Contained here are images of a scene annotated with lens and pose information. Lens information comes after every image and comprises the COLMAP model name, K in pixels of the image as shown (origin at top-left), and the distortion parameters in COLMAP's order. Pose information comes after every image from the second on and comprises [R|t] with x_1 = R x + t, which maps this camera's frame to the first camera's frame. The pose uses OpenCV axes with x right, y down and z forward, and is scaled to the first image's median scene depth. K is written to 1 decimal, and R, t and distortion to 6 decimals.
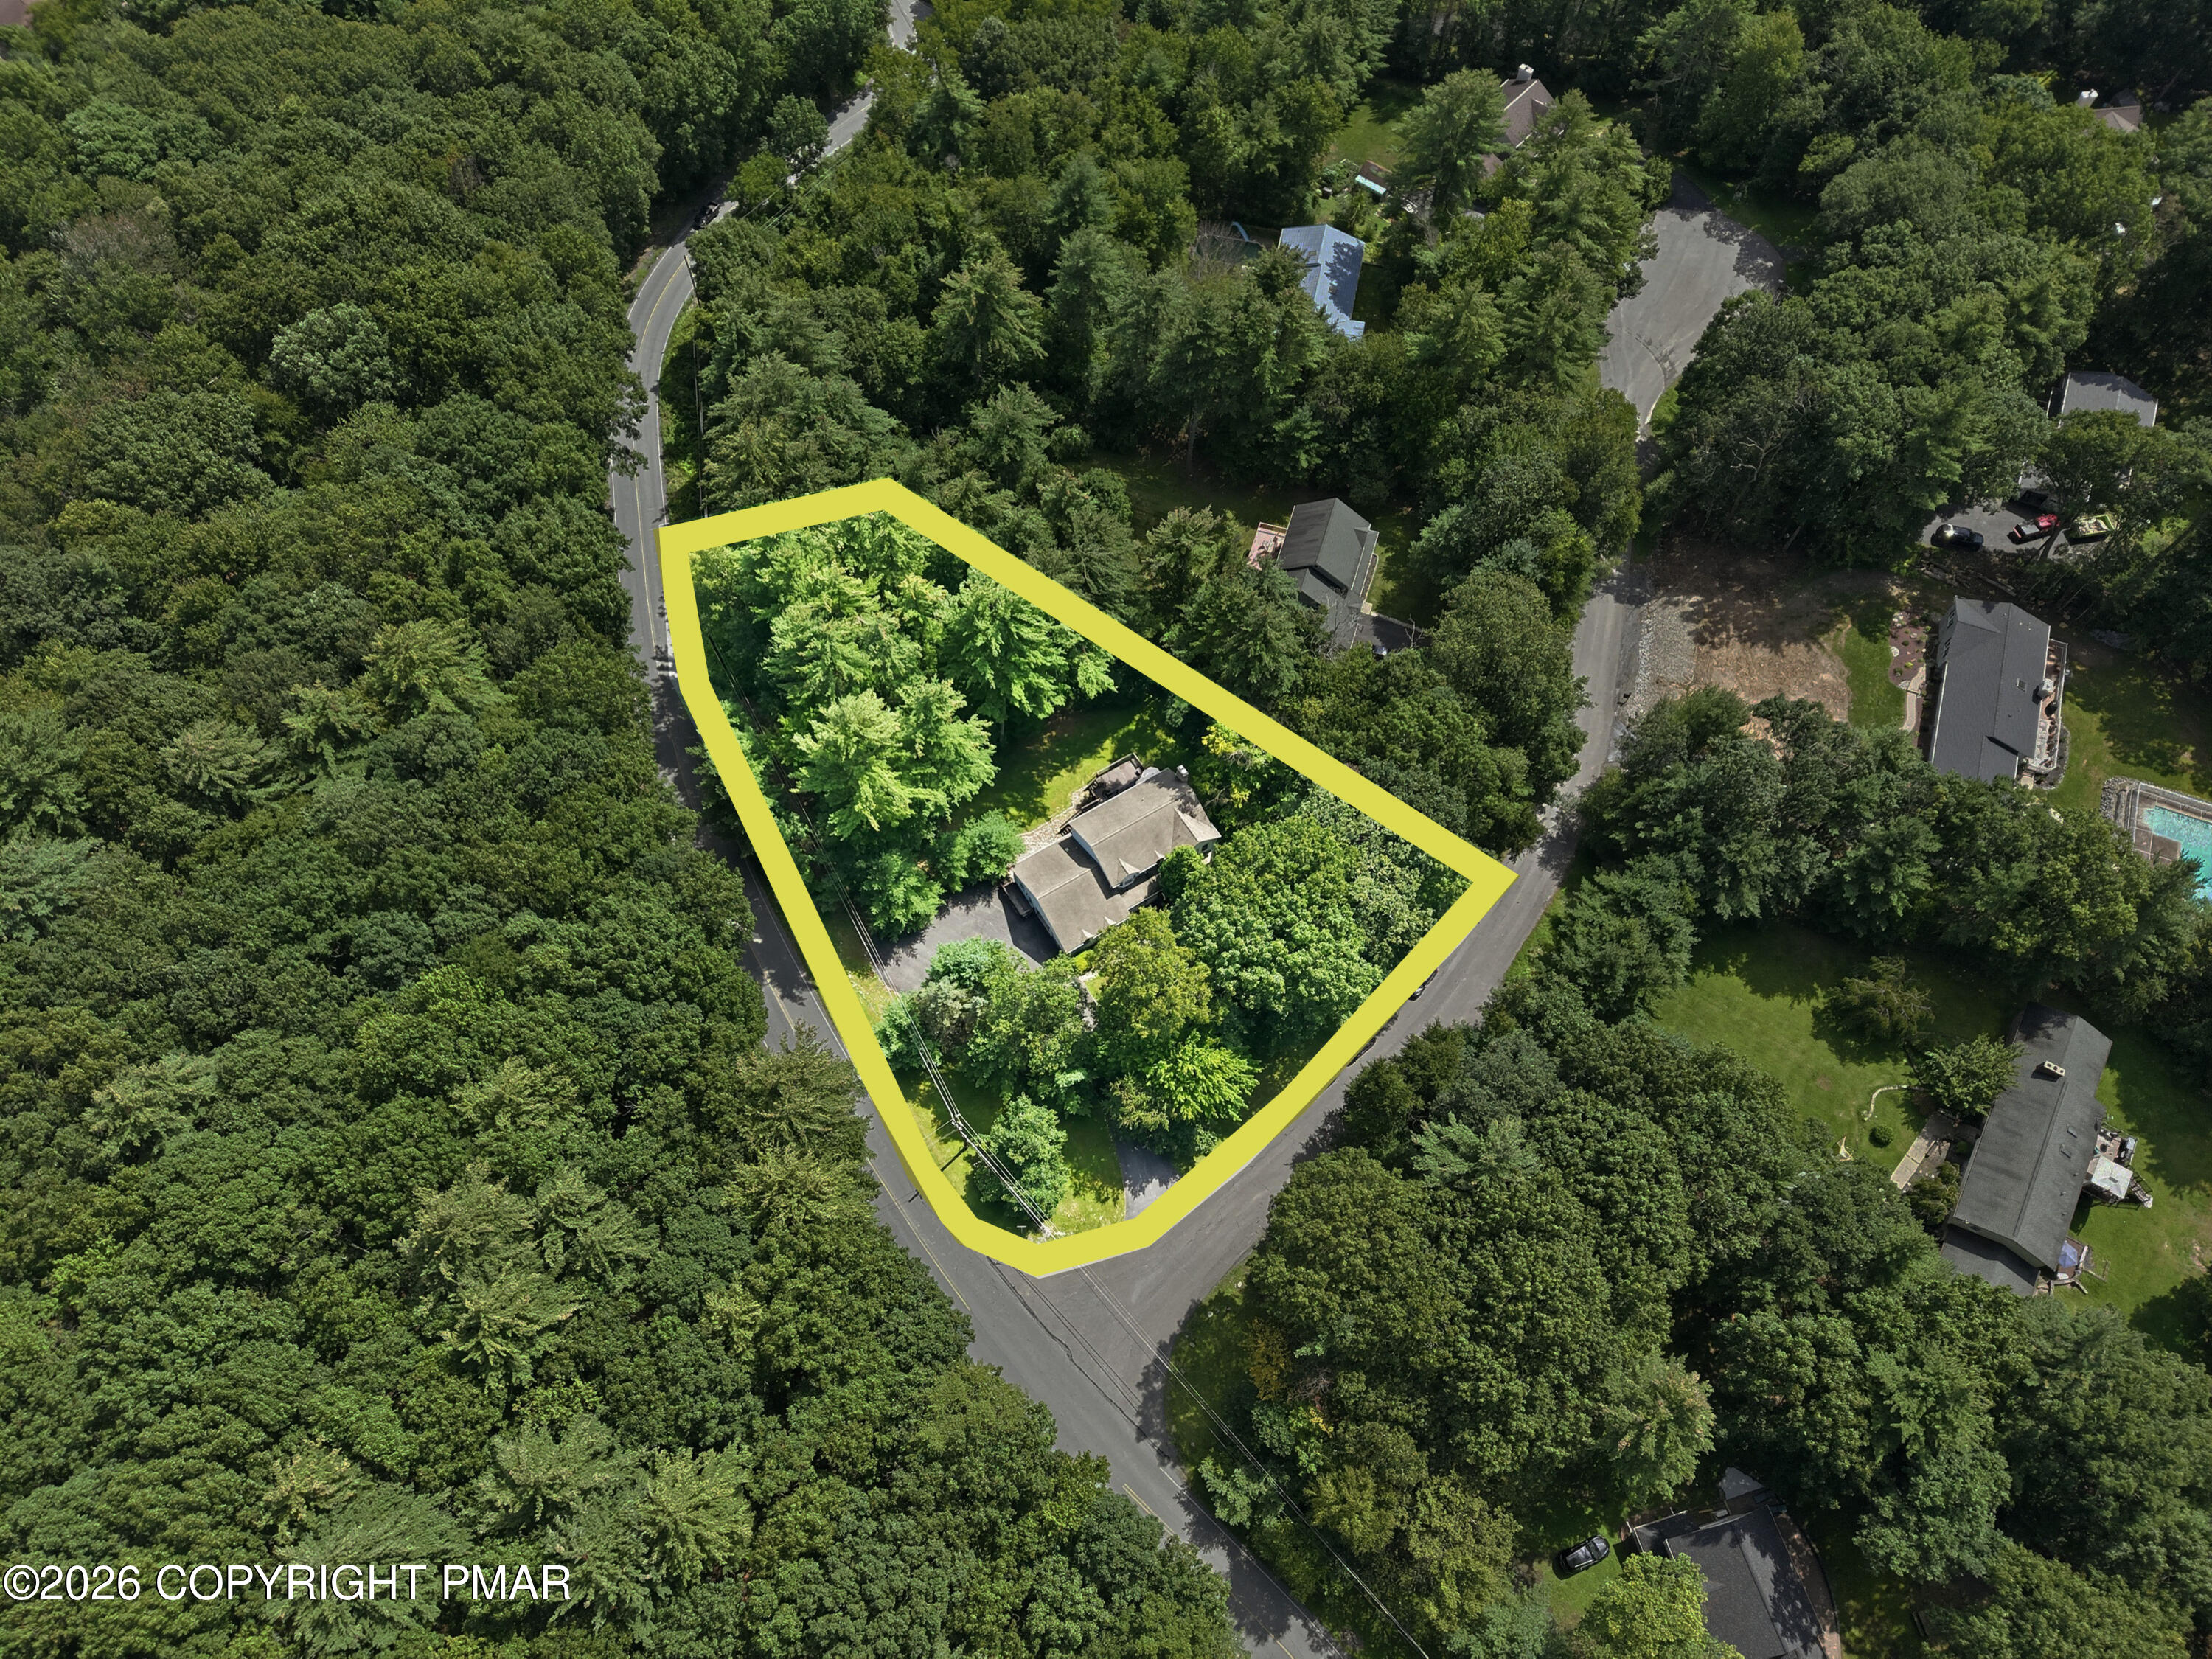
lens RADIAL K [[1470.2, 0, 1112.8], [0, 1470.2, 833.7], [0, 0, 1]] dist [0.035468, -0.037027]
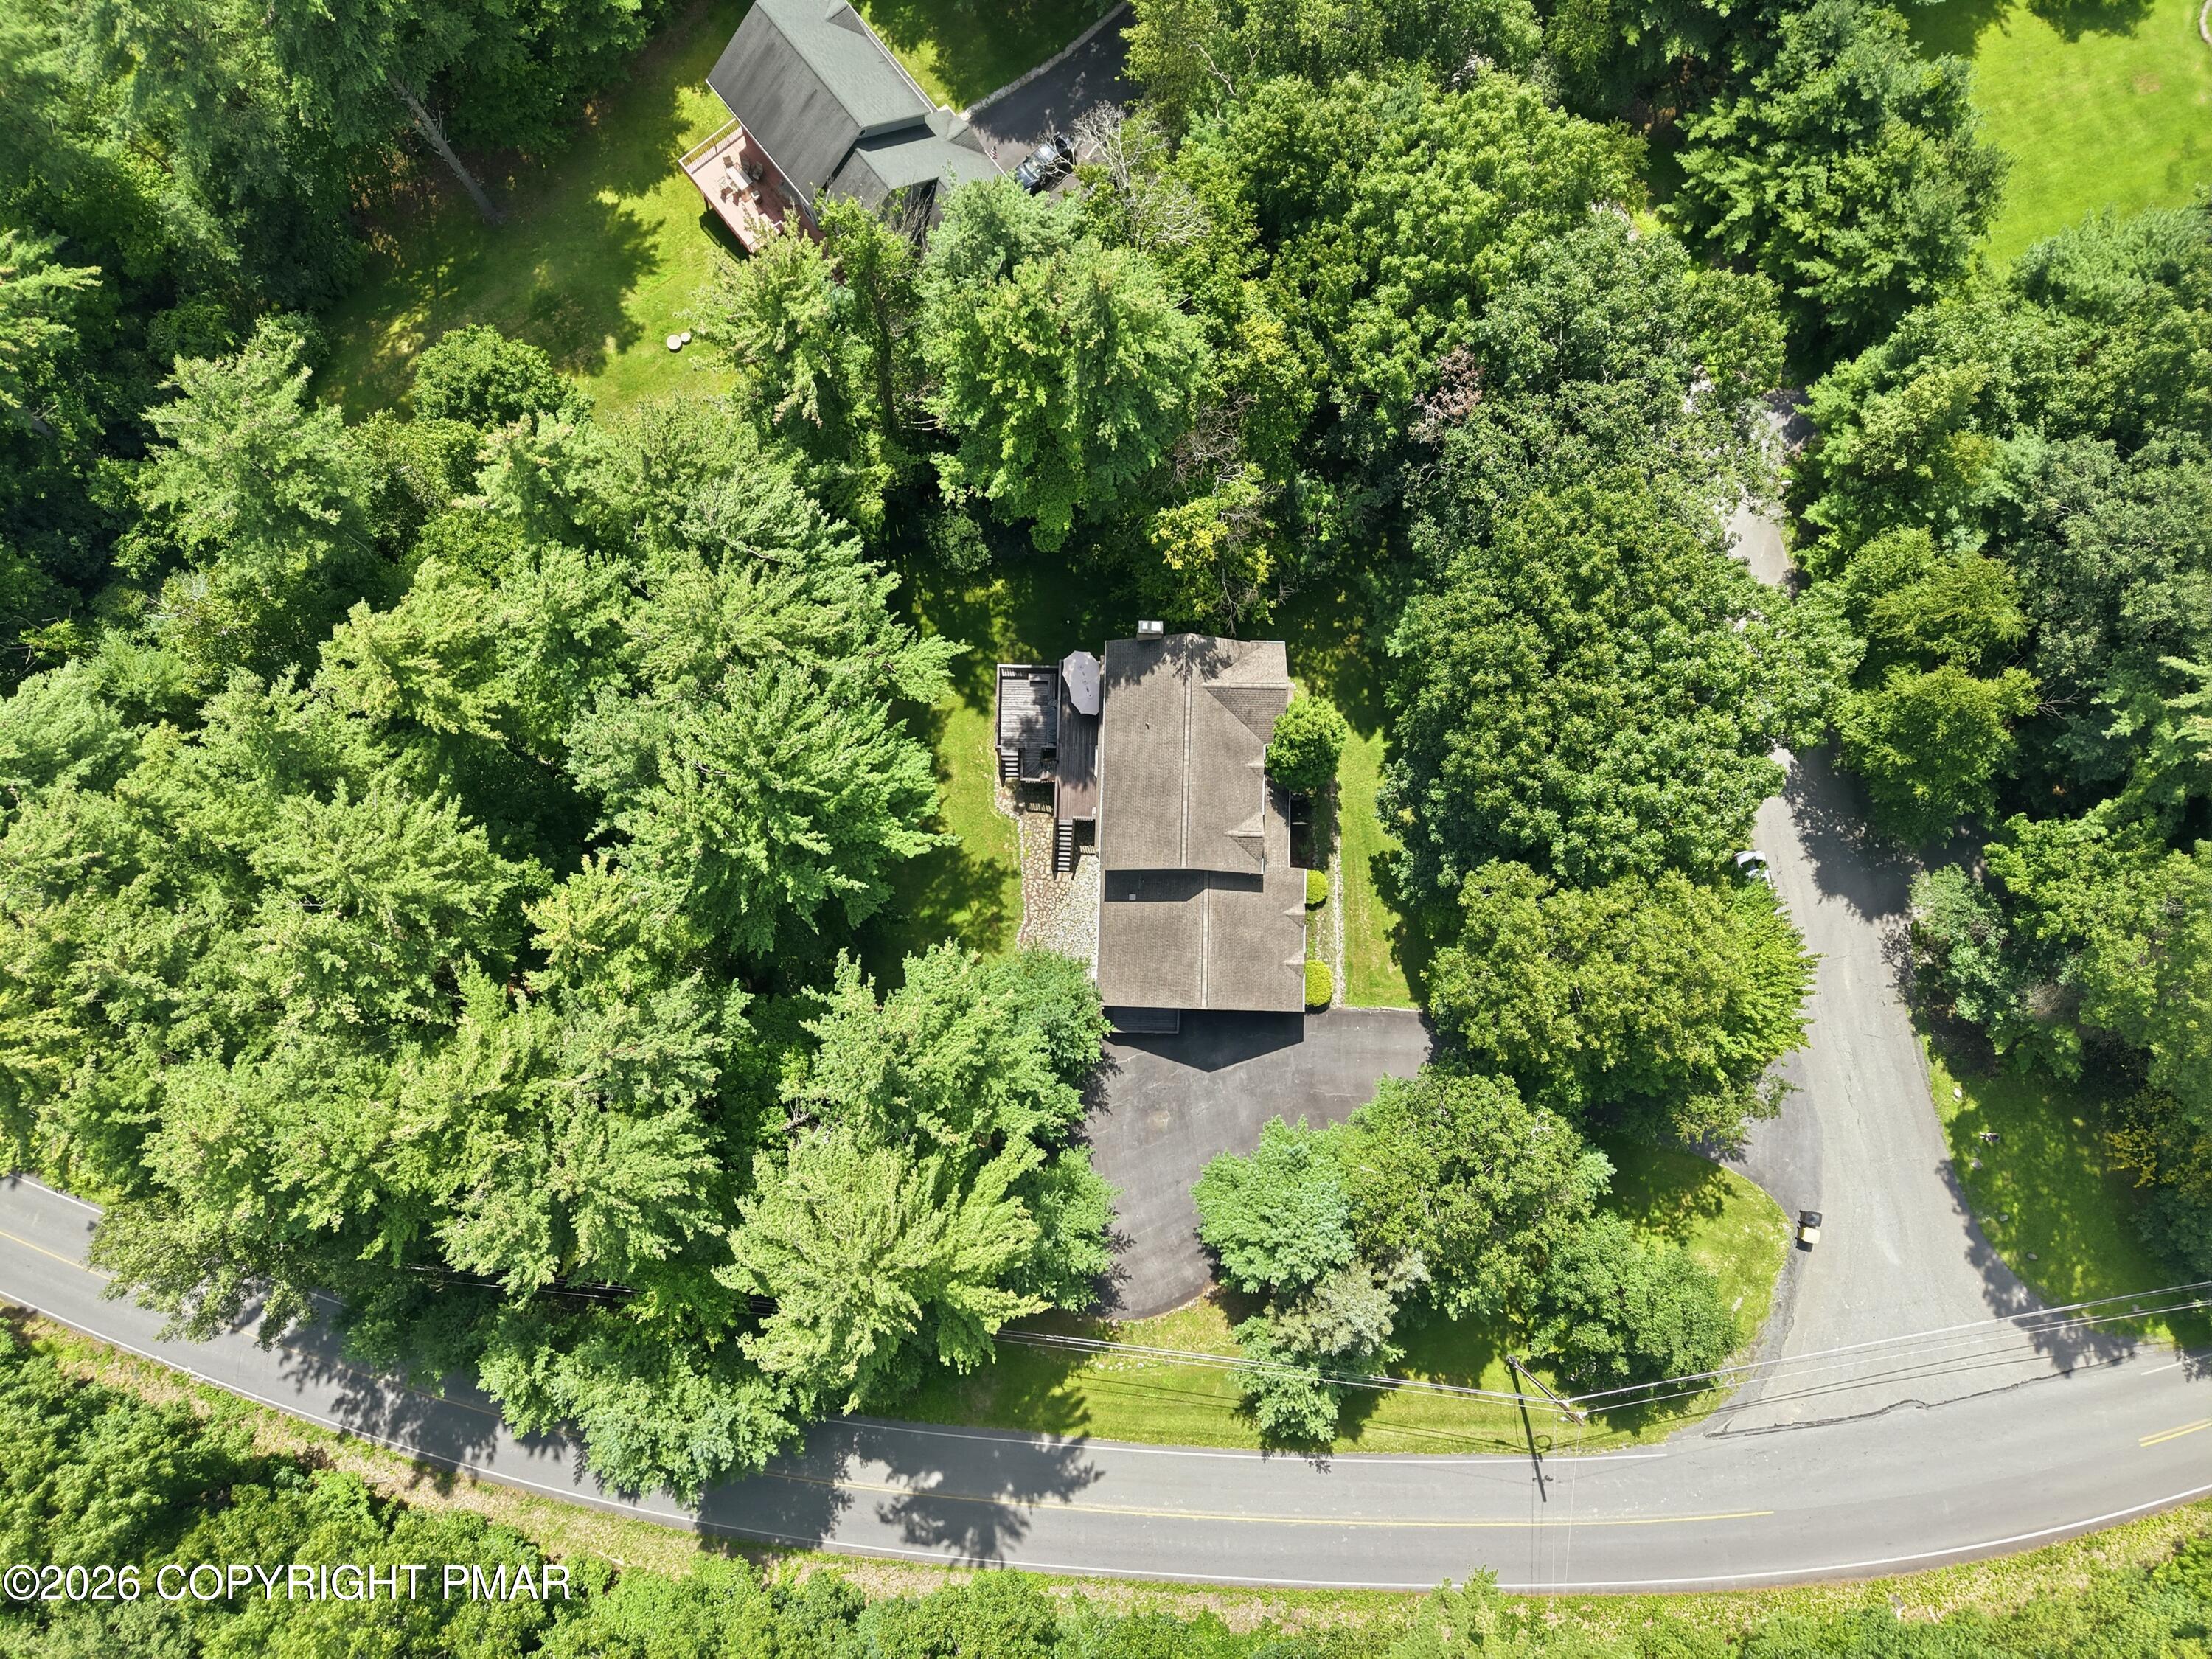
lens RADIAL K [[1470.2, 0, 1103.8], [0, 1470.2, 832.6], [0, 0, 1]] dist [0.035468, -0.037027]
pose [[0.555778, -0.827510, 0.079610, -0.060351], [0.744481, 0.538043, 0.395294, -0.218018], [-0.369944, -0.160428, 0.915098, 0.540162]]
